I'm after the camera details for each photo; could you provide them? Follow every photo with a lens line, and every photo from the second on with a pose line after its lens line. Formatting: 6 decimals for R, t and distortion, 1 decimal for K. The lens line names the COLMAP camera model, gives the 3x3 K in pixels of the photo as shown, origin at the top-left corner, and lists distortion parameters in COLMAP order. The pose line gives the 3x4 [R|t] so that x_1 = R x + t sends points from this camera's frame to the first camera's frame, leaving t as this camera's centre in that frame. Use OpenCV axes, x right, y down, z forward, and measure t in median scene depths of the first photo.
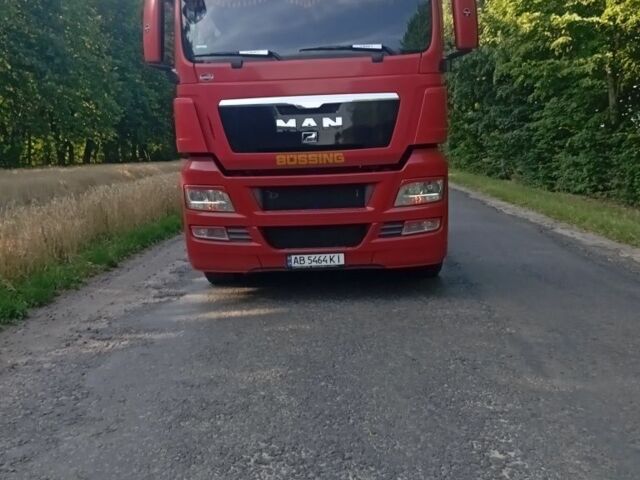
lens RADIAL K [[736.4, 0, 320.0], [0, 736.4, 240.0], [0, 0, 1]] dist [0.117879, -0.271926]
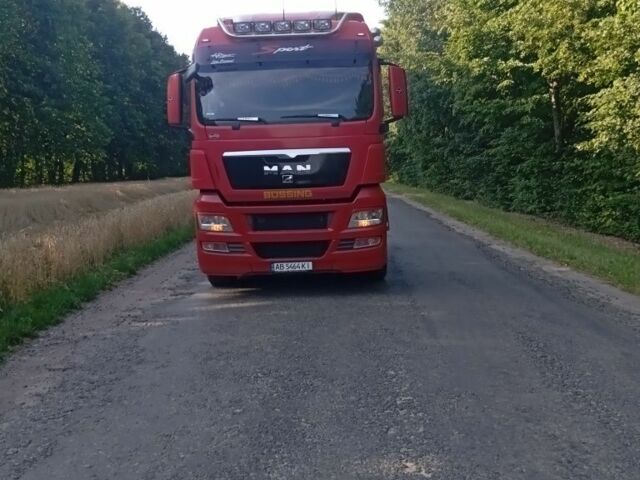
lens RADIAL K [[694.2, 0, 320.0], [0, 694.2, 240.0], [0, 0, 1]] dist [0.089918, -0.196628]
pose [[0.999570, 0.001472, 0.029279, 0.007830], [-0.000826, 0.999756, -0.022069, 0.005167], [-0.029304, 0.022036, 0.999328, -0.267195]]
